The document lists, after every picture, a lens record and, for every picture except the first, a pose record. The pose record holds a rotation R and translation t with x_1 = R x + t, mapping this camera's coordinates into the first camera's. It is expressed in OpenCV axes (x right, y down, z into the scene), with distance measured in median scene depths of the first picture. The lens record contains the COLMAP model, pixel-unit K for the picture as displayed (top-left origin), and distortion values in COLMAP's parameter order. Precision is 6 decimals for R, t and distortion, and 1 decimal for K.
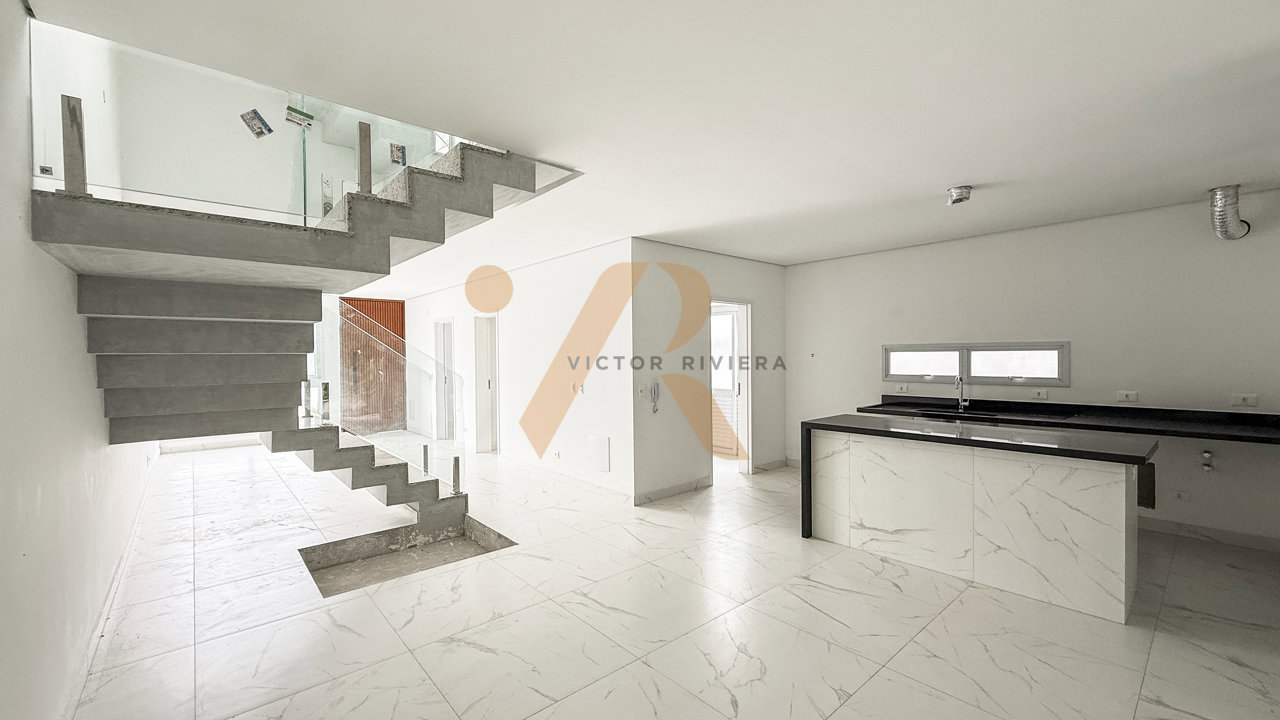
lens RADIAL K [[506.8, 0, 635.3], [0, 506.8, 361.8], [0, 0, 1]] dist [-0.002156, -0.000263]
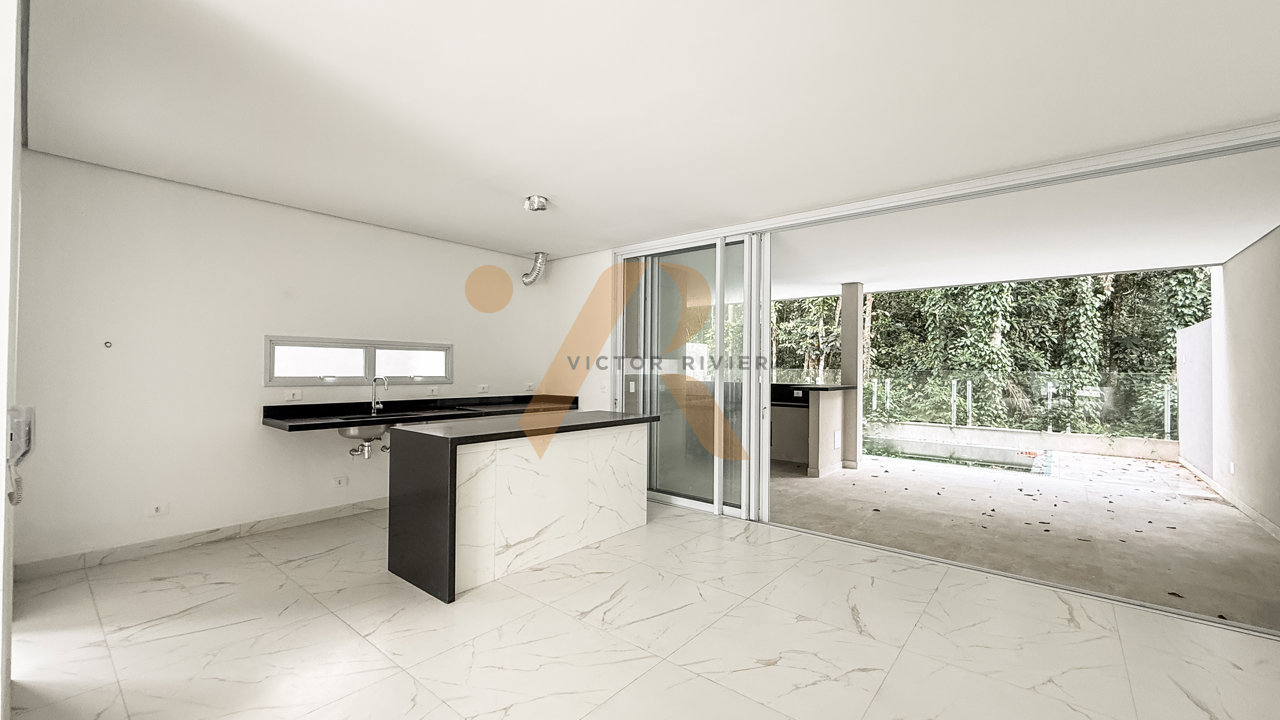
lens RADIAL K [[506.8, 0, 635.3], [0, 506.8, 361.8], [0, 0, 1]] dist [-0.002156, -0.000263]
pose [[-0.164711, 0.019791, 0.986143, -0.332956], [0.002044, 0.999803, -0.019724, 0.021363], [-0.986340, -0.001233, -0.164719, 0.702039]]
